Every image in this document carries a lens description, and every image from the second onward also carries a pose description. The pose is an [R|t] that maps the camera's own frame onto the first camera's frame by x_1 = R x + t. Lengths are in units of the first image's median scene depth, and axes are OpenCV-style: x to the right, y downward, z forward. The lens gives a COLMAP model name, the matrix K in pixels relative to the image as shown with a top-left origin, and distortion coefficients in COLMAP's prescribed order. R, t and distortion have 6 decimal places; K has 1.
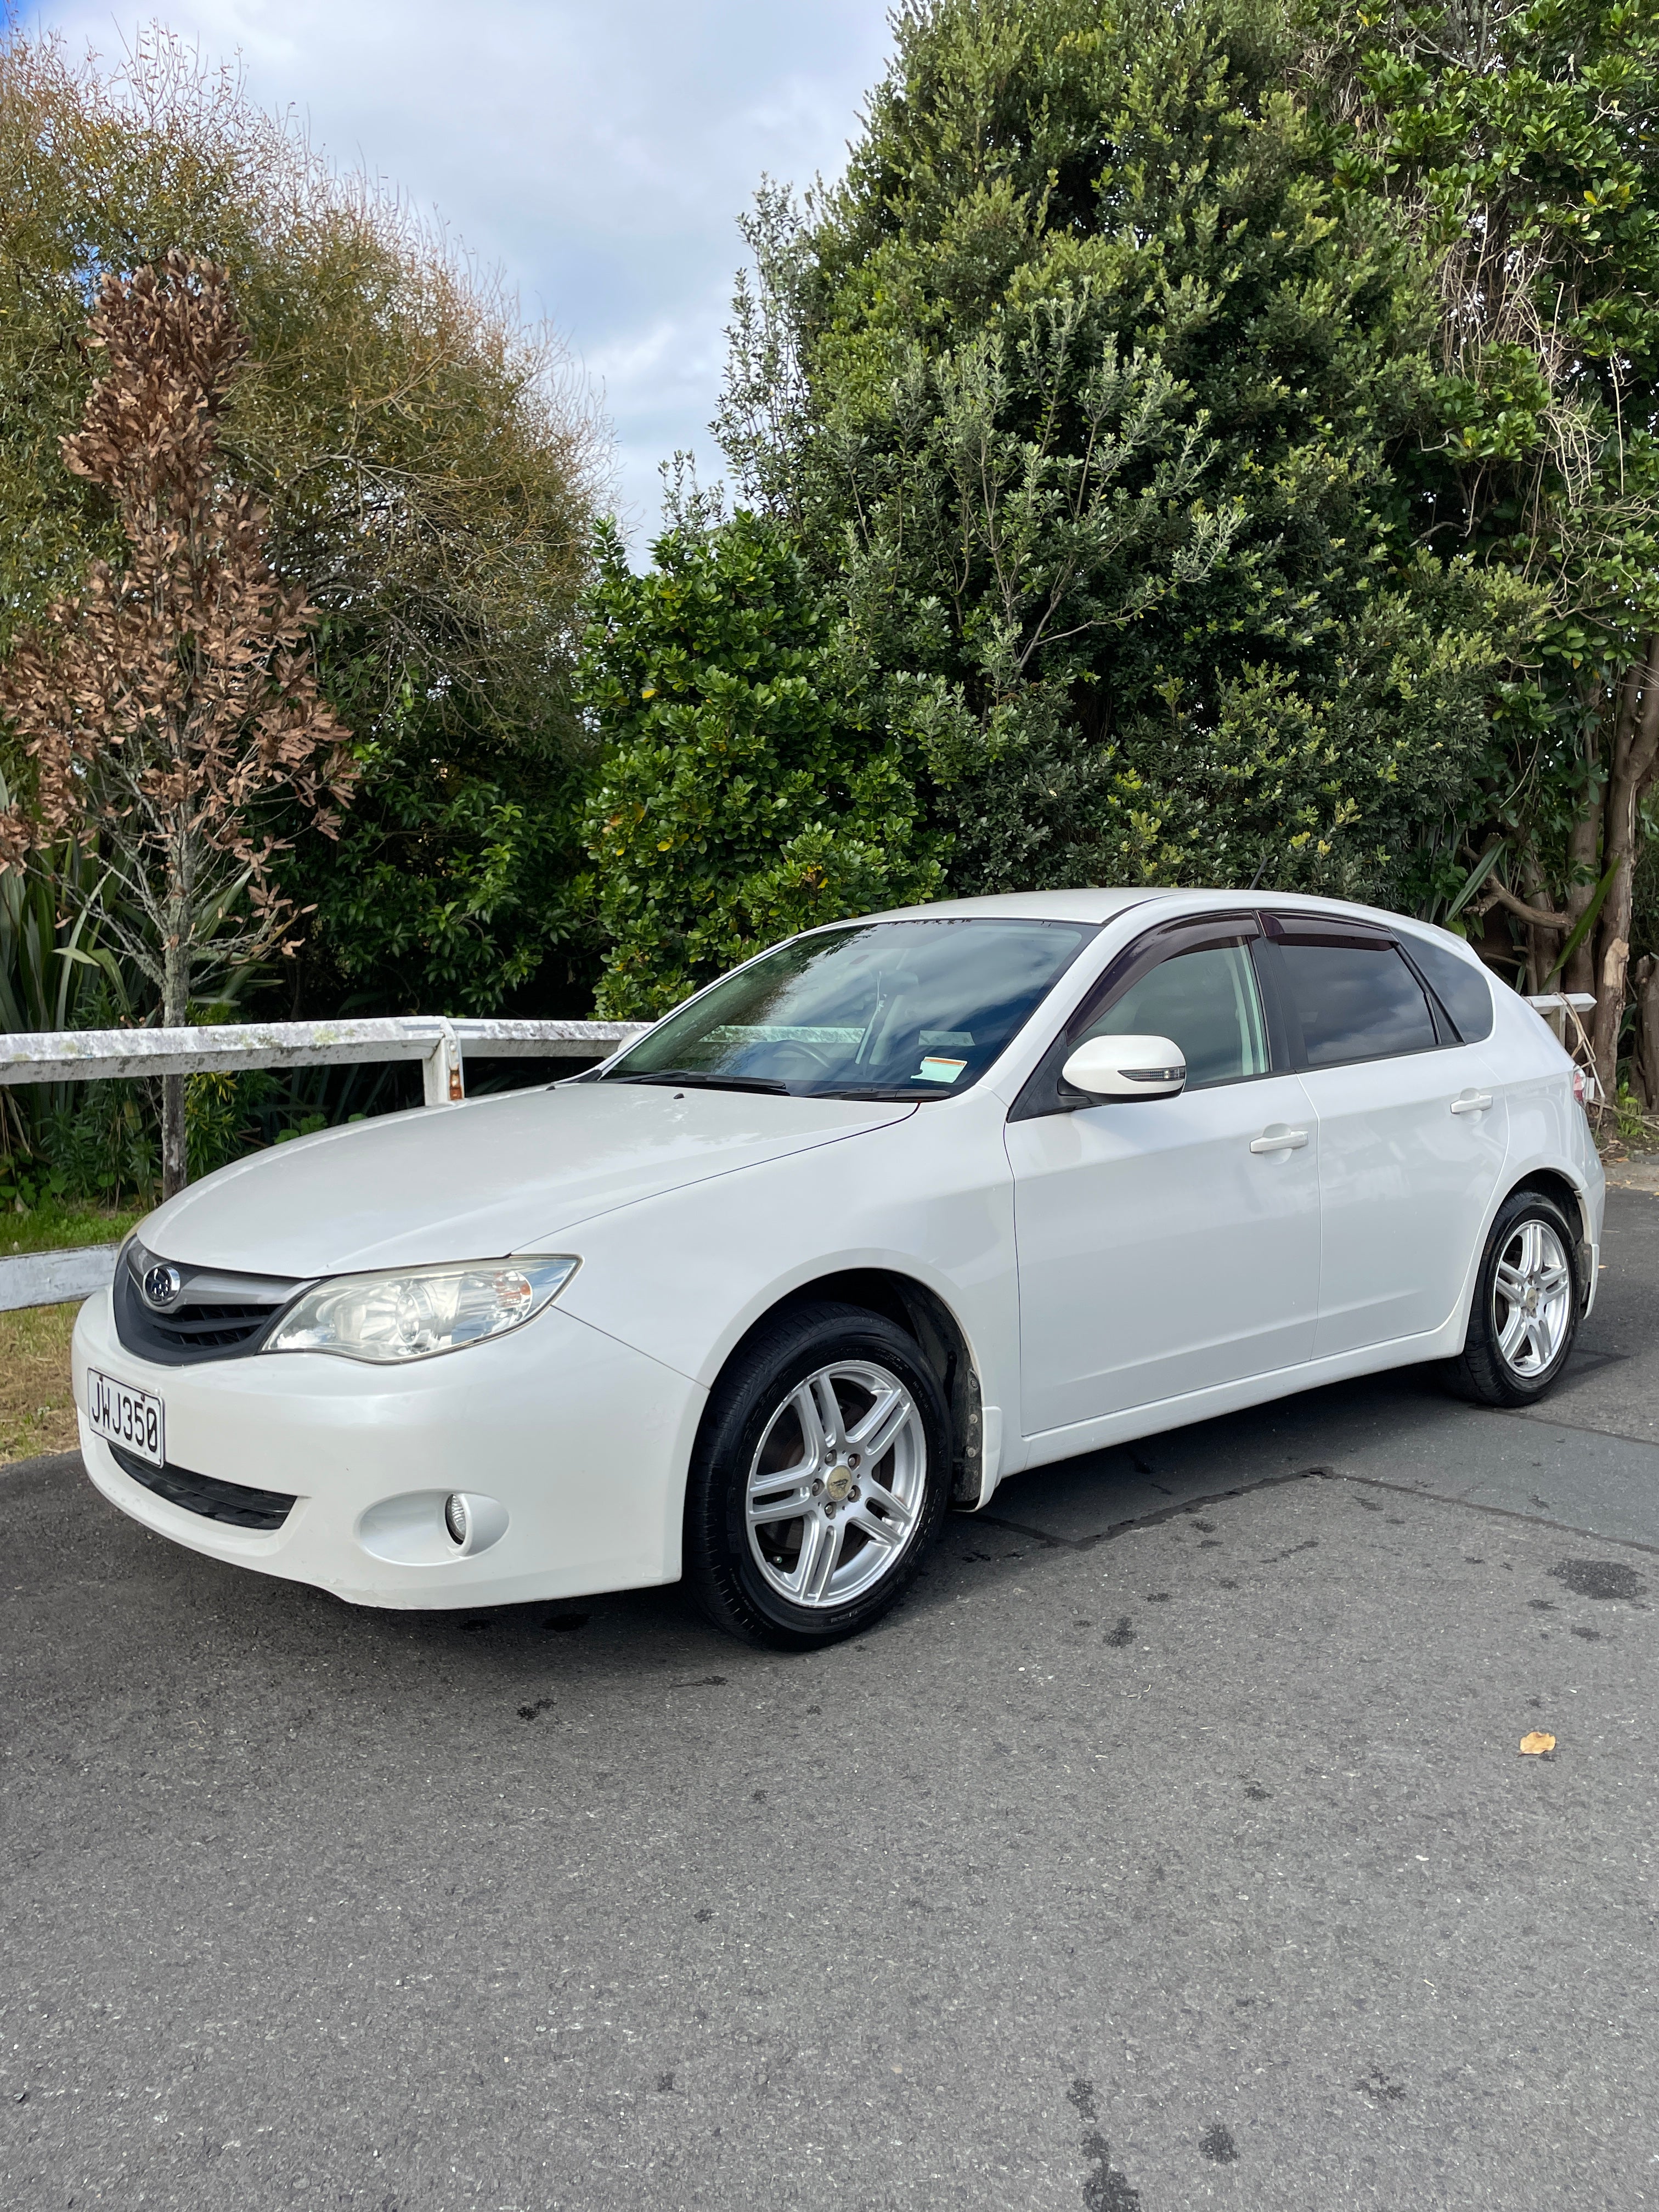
lens RADIAL K [[1672.8, 0, 835.0], [0, 1672.8, 1099.9], [0, 0, 1]] dist [0.090260, -0.119545]
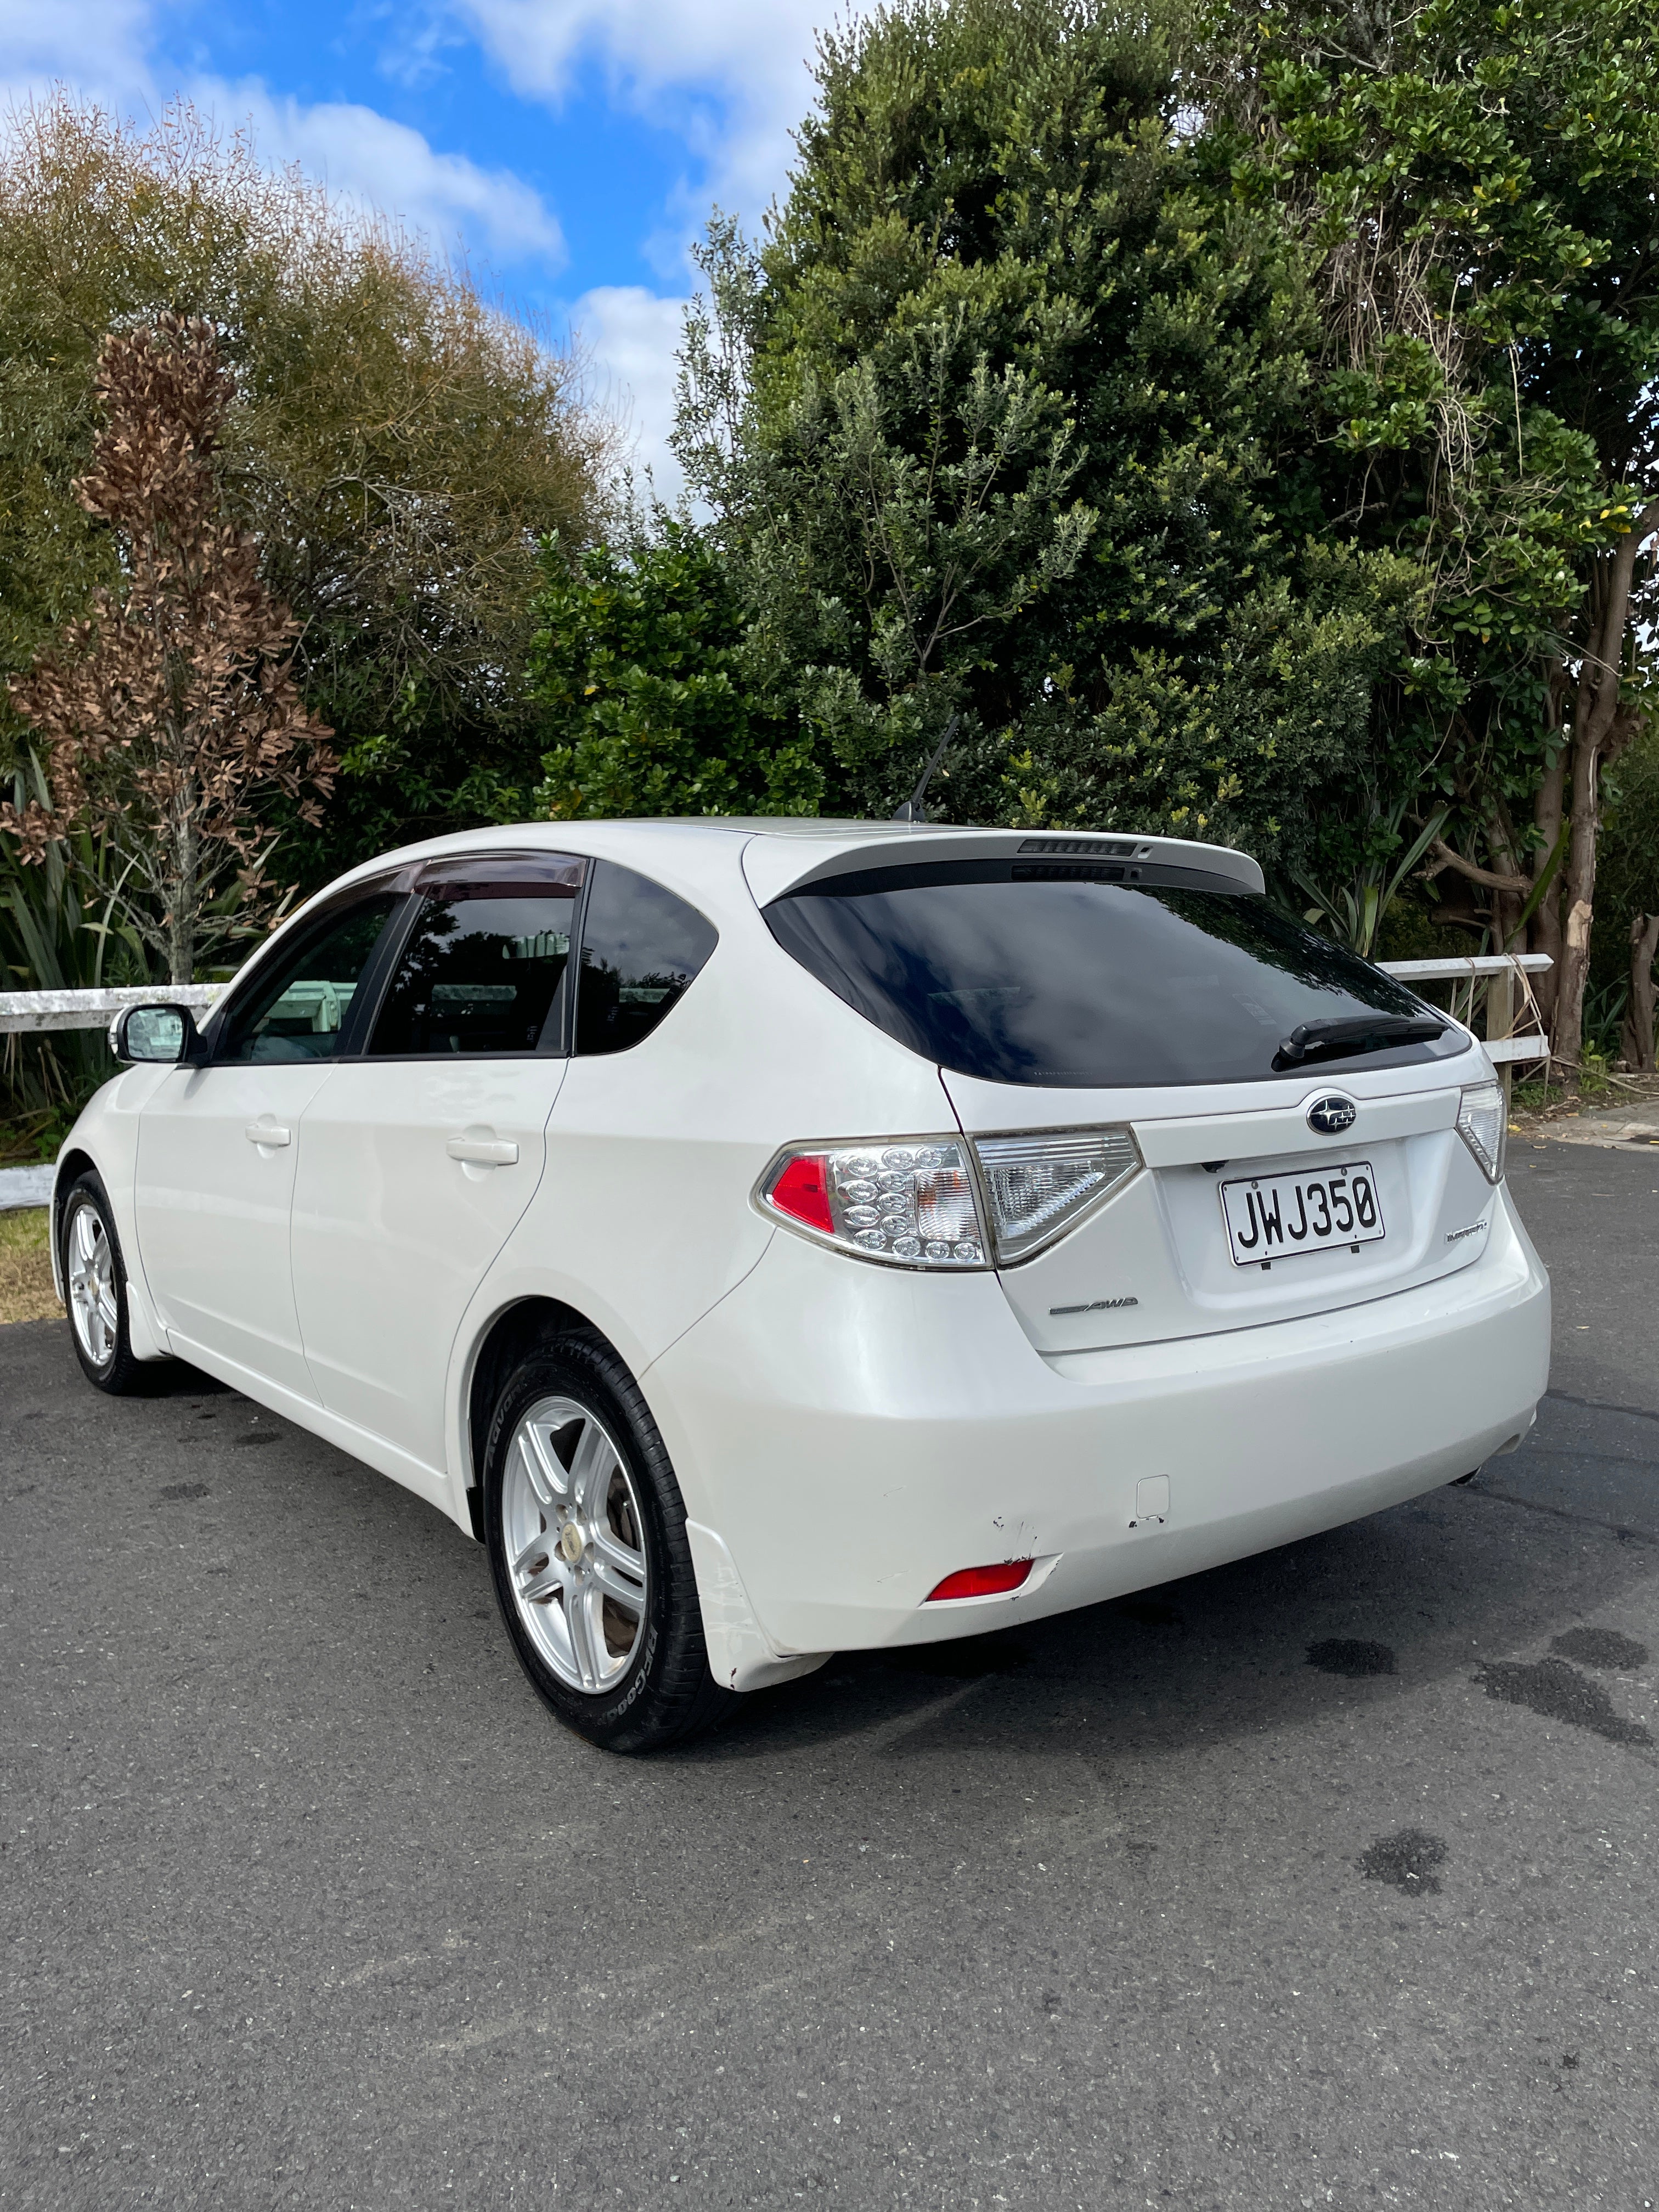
lens RADIAL K [[1672.8, 0, 832.2], [0, 1672.8, 1100.1], [0, 0, 1]] dist [0.090260, -0.119545]
pose [[0.995554, -0.000858, -0.094192, 0.155903], [0.002489, 0.999849, 0.017199, 0.010501], [0.094163, -0.017357, 0.995405, -0.098464]]
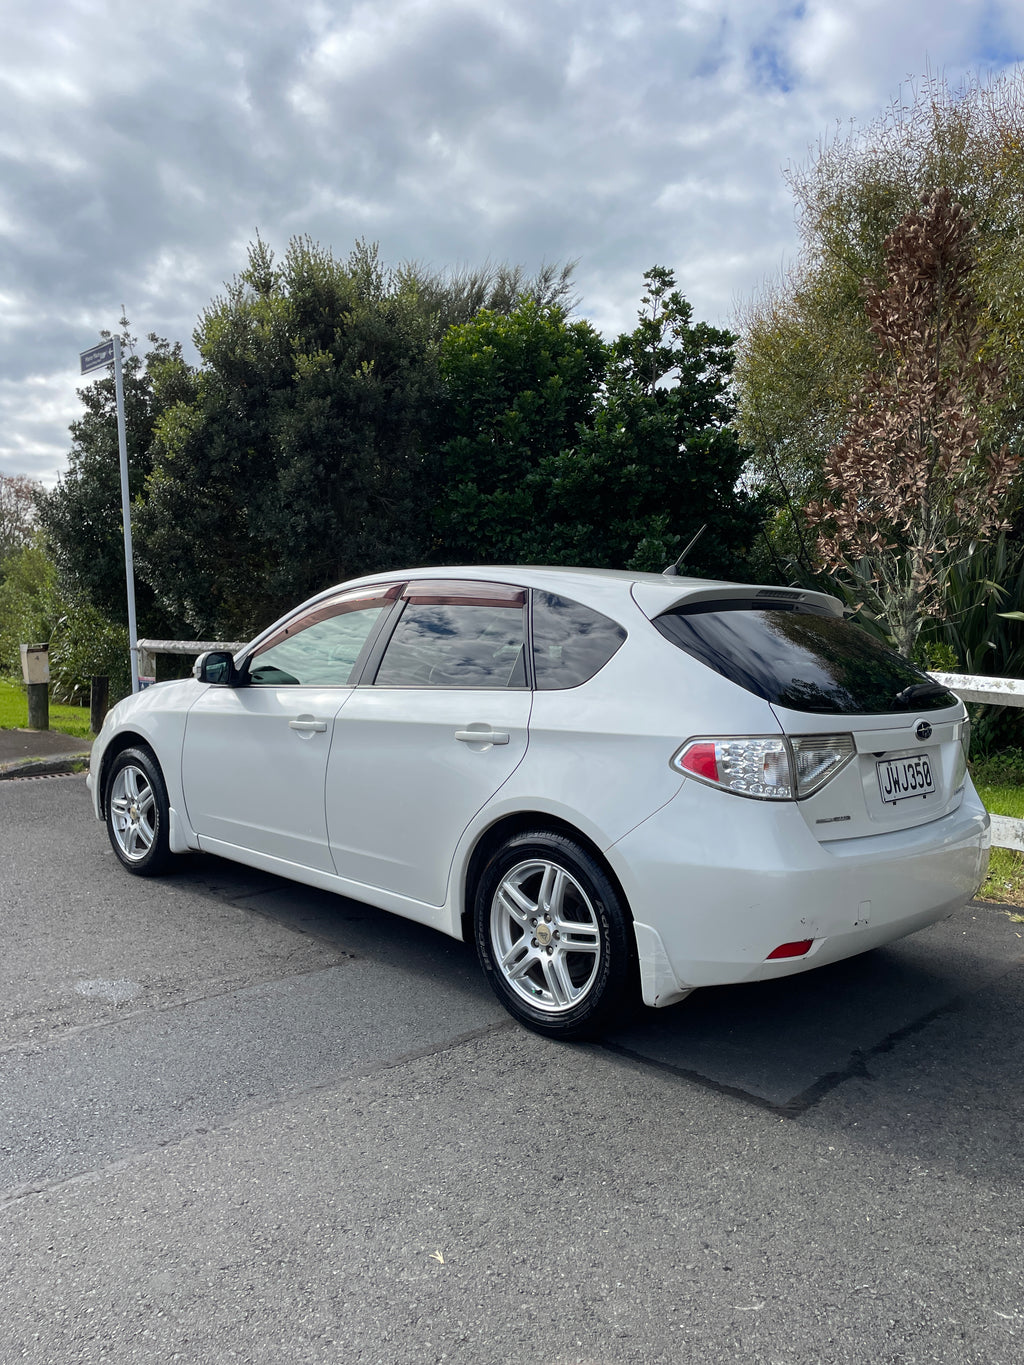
lens RADIAL K [[1032.3, 0, 498.2], [0, 1032.3, 685.1], [0, 0, 1]] dist [0.090260, -0.119545]
pose [[0.063060, 0.064199, -0.995943, 0.608020], [-0.086022, 0.994565, 0.058663, -0.042291], [0.994296, 0.081974, 0.068240, 0.532522]]
